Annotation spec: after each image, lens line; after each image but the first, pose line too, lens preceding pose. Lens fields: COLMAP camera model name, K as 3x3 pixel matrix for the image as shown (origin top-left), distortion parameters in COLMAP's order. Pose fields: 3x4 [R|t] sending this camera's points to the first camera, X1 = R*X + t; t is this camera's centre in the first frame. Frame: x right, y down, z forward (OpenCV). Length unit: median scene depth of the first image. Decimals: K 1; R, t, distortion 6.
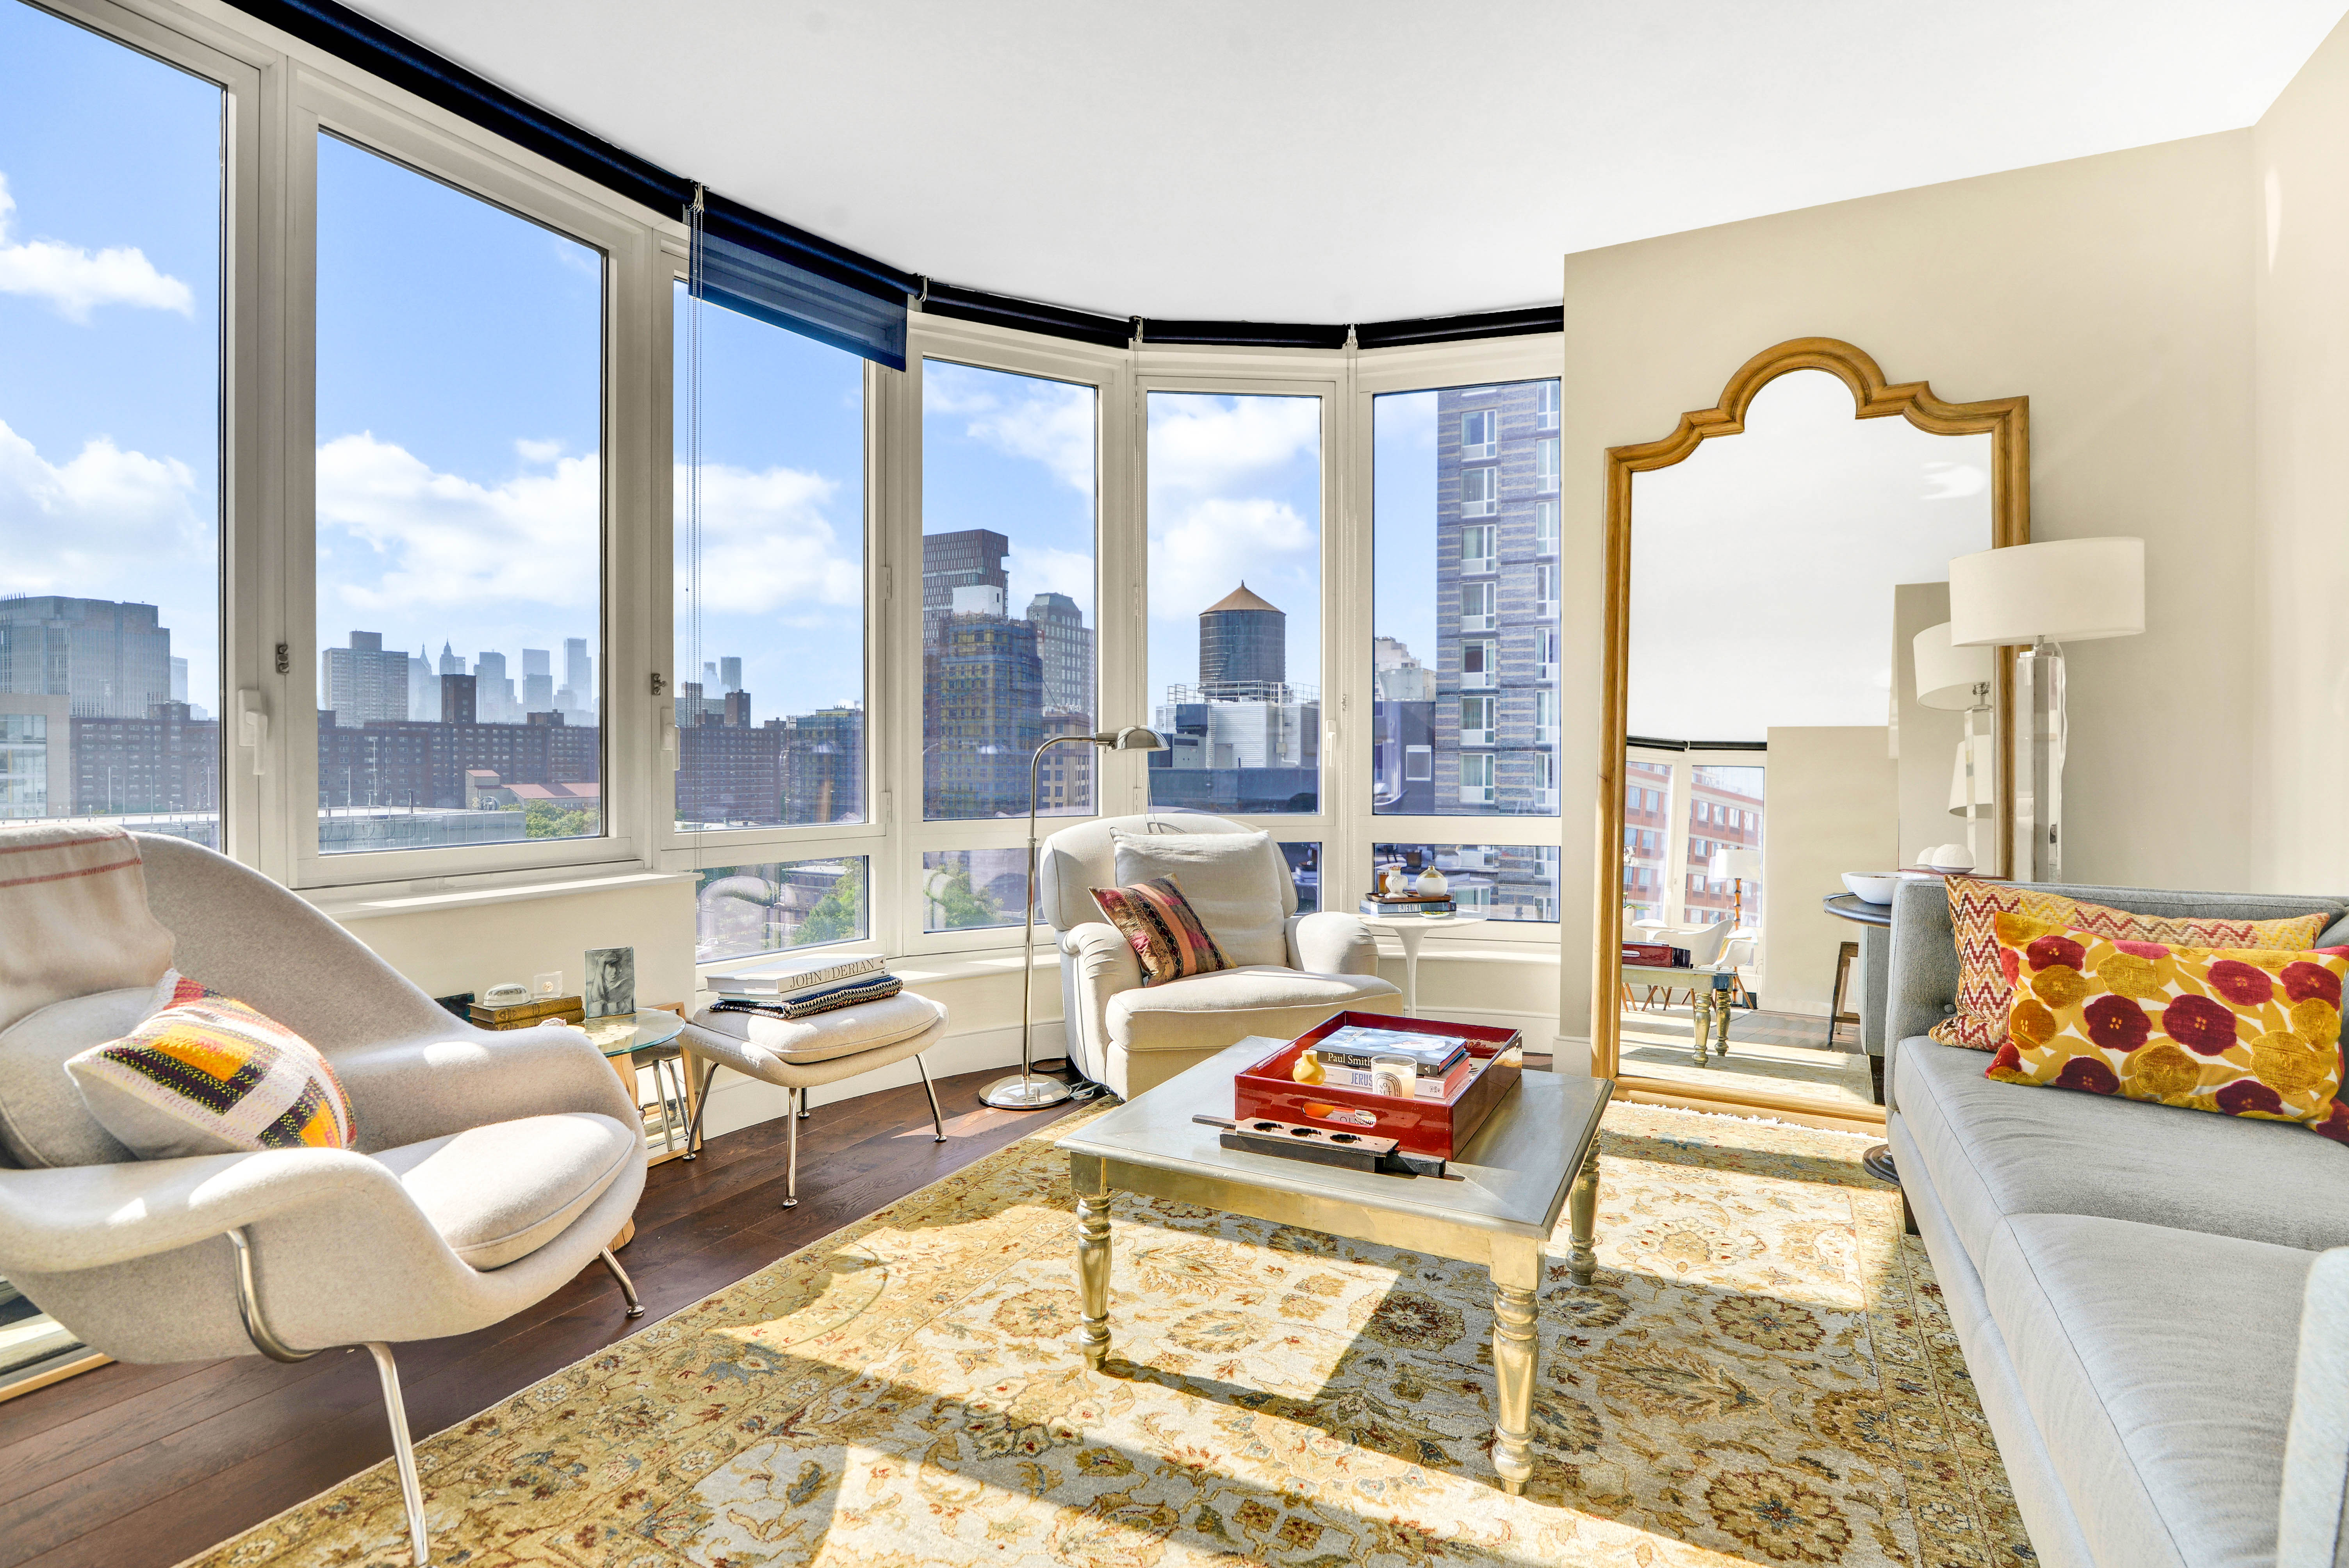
lens RADIAL K [[1109.4, 0, 1176.9], [0, 1109.4, 774.5], [0, 0, 1]] dist [-0.015594, 0.000166]
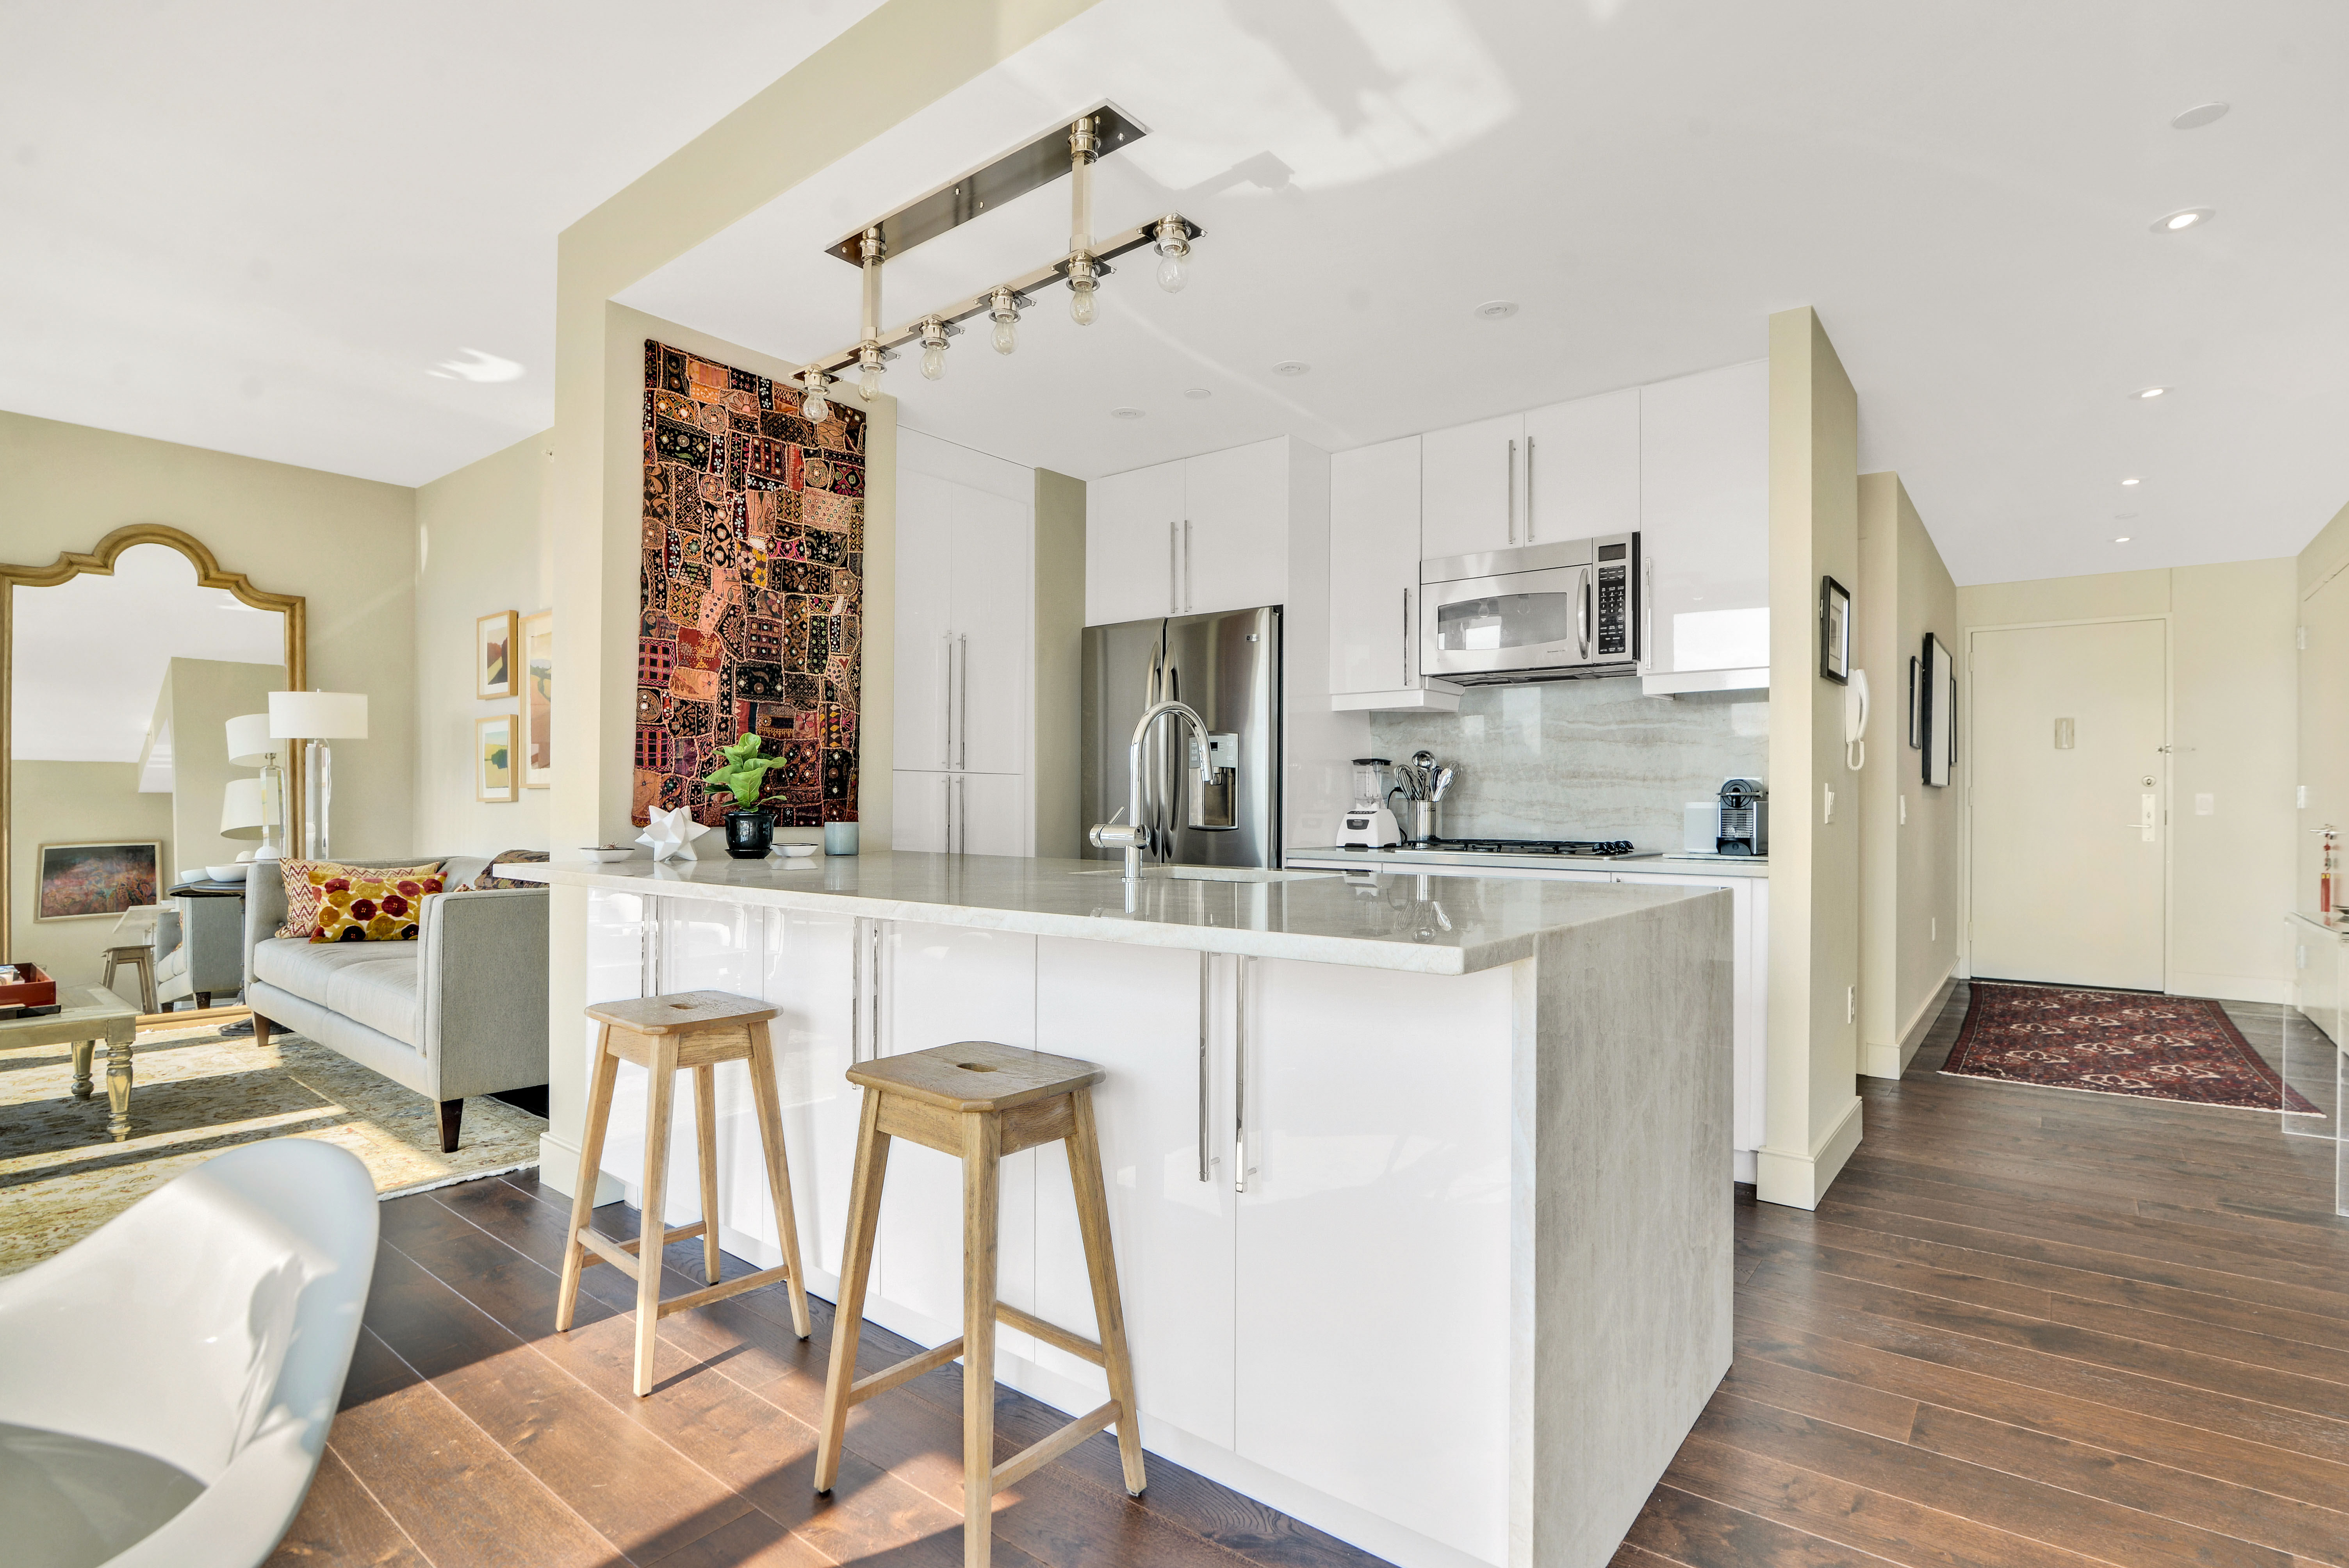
lens RADIAL K [[1122.5, 0, 1175.8], [0, 1122.5, 795.5], [0, 0, 1]] dist [-0.018920, 0.001768]
pose [[0.191446, 0.004250, 0.981494, -0.857034], [0.004412, 0.999977, -0.005191, -0.003683], [-0.981493, 0.005324, 0.191423, -0.871943]]
